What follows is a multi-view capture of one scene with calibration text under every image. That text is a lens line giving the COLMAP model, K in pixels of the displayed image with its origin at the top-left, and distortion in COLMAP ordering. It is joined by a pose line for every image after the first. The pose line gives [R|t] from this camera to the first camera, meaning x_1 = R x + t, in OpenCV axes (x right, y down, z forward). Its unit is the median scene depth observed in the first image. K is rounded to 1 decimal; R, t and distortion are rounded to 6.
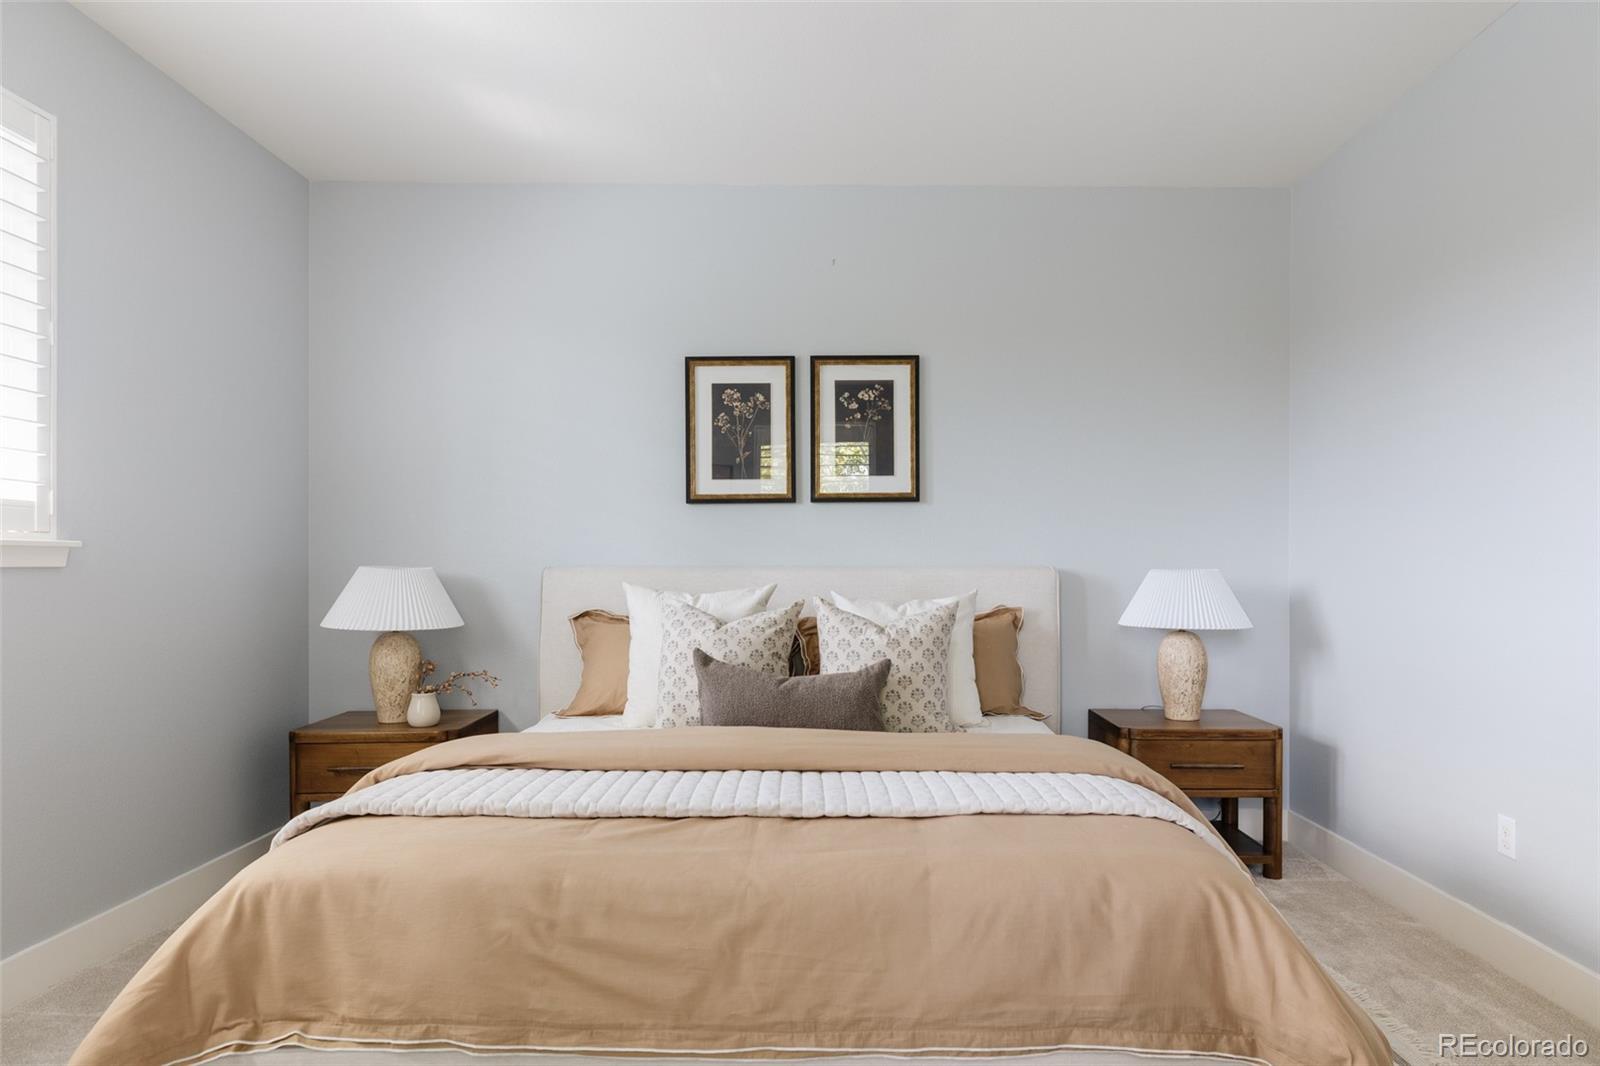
lens RADIAL K [[943.2, 0, 804.8], [0, 943.2, 539.1], [0, 0, 1]] dist [0.001131, 0.000851]
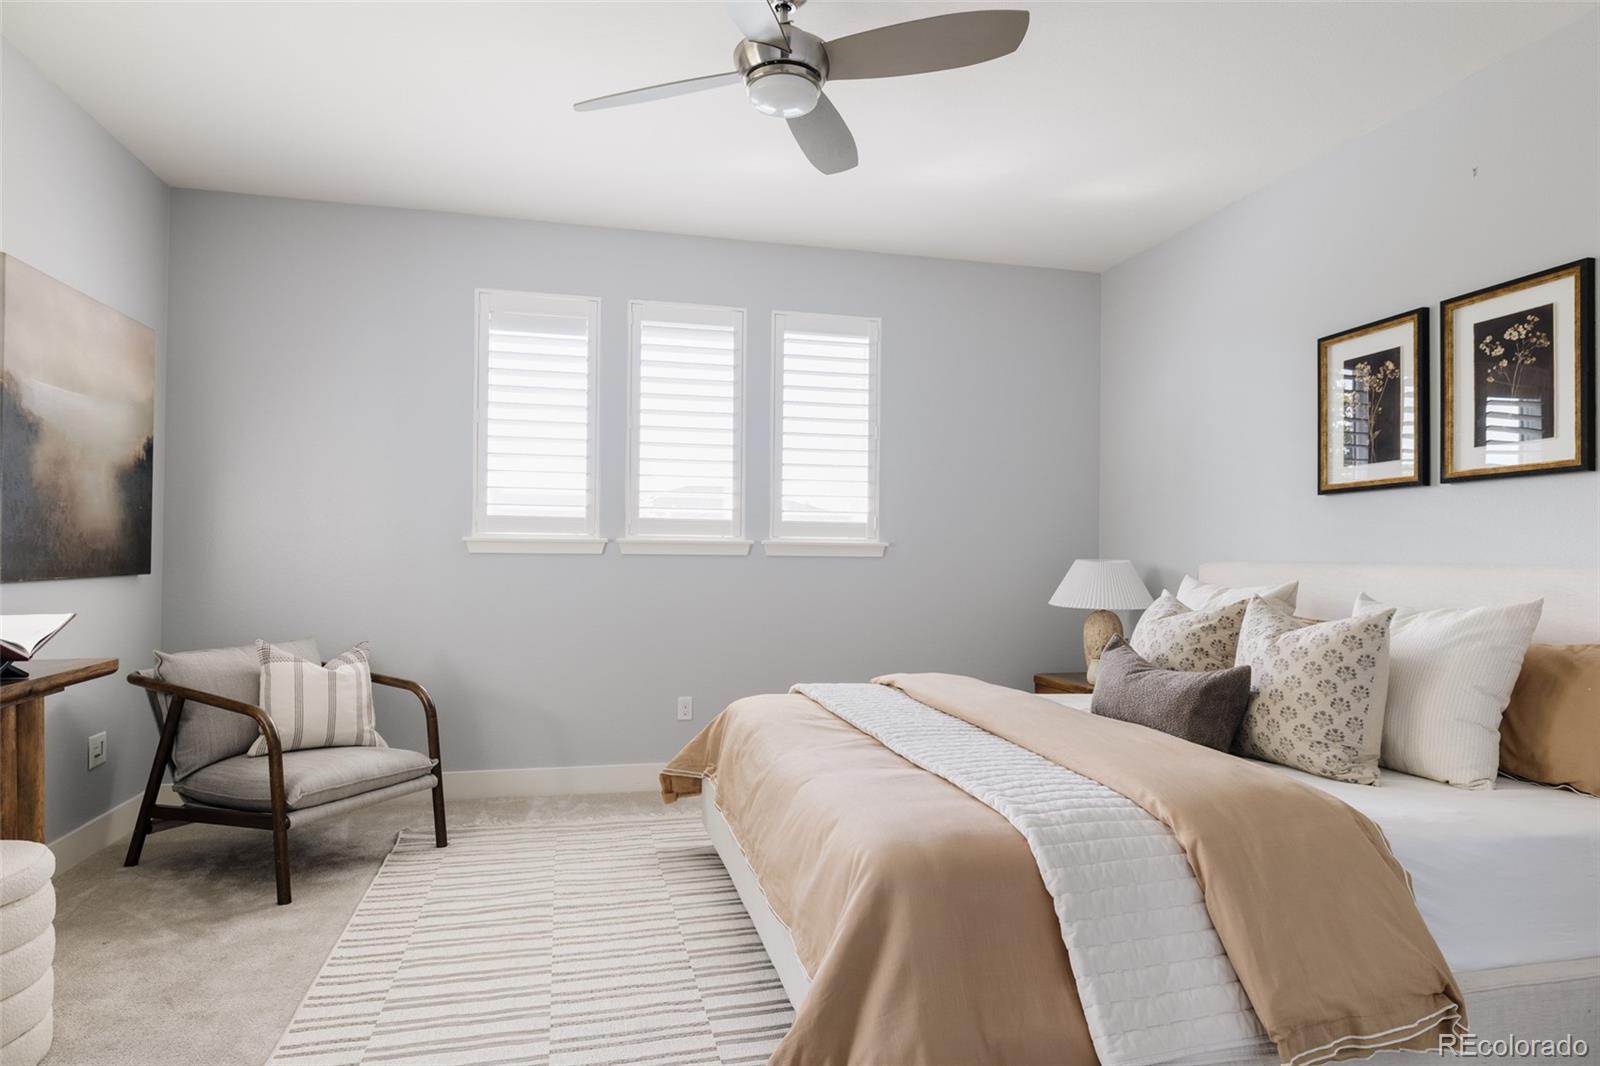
lens RADIAL K [[899.1, 0, 830.5], [0, 899.1, 528.6], [0, 0, 1]] dist [-0.000495, 0.000880]
pose [[0.257055, -0.025653, -0.966056, 0.605708], [0.015150, 0.999632, -0.022514, 0.008139], [0.966278, -0.008848, 0.257349, 0.300679]]
